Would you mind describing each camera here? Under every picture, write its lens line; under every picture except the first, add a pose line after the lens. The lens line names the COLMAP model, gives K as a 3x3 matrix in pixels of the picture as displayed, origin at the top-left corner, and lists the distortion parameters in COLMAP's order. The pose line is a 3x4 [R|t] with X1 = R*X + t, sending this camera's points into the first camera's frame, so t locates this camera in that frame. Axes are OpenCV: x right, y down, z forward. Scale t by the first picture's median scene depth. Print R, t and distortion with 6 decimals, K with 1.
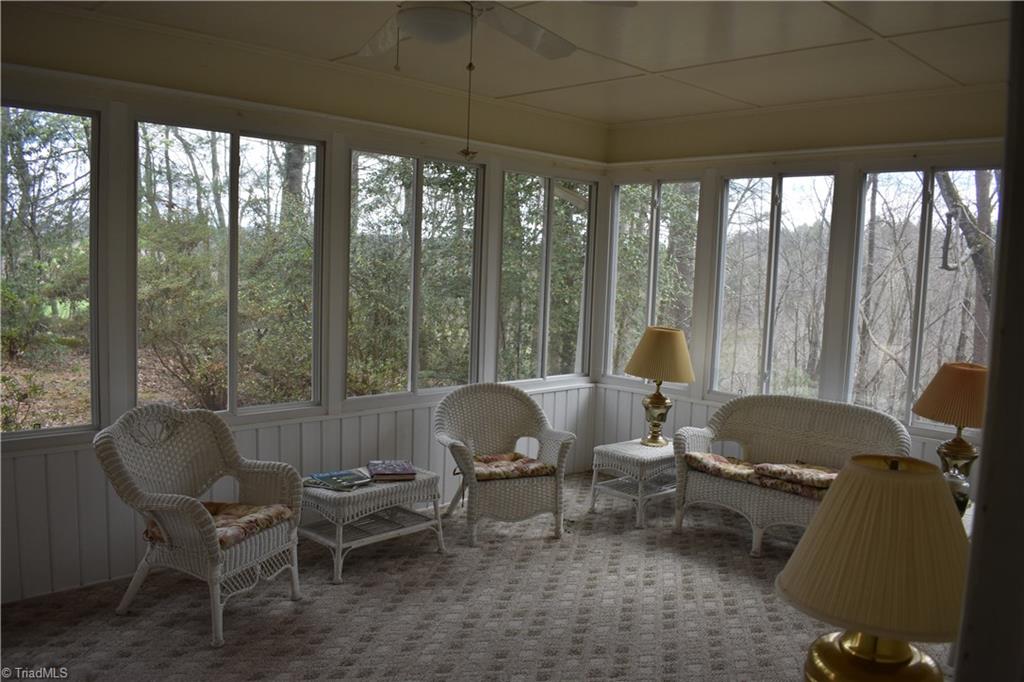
lens RADIAL K [[793.3, 0, 513.1], [0, 793.3, 338.0], [0, 0, 1]] dist [-0.082941, -0.002247]
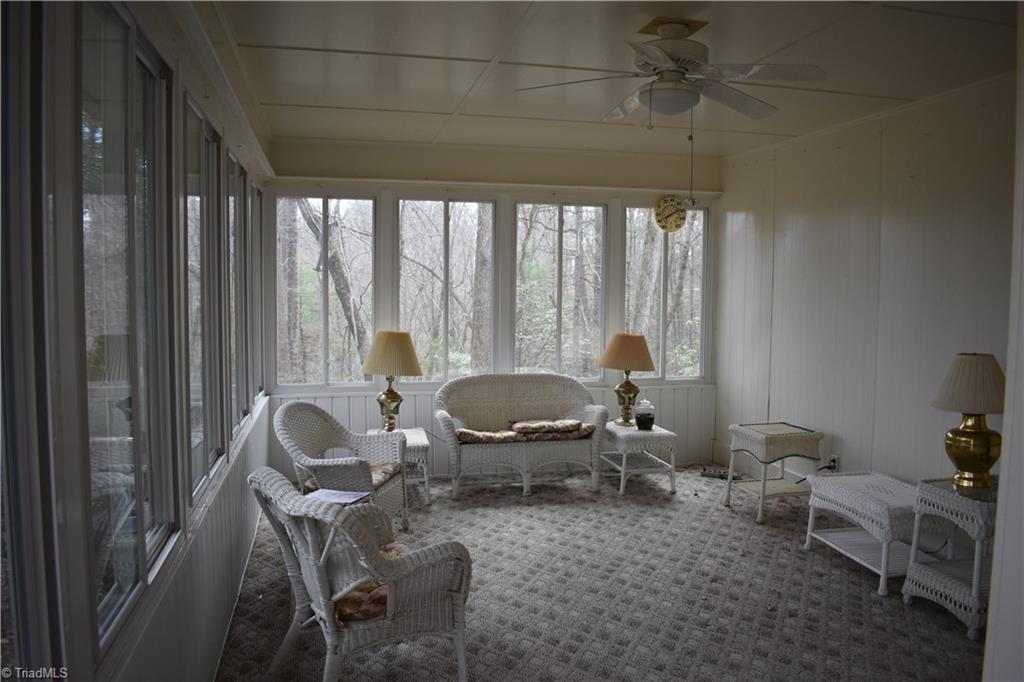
lens RADIAL K [[793.3, 0, 513.0], [0, 793.3, 343.3], [0, 0, 1]] dist [-0.082941, -0.002247]
pose [[0.521480, -0.093160, 0.848163, -0.860298], [0.086760, 0.994659, 0.055908, -0.053912], [-0.848841, 0.044432, 0.526777, 0.332859]]
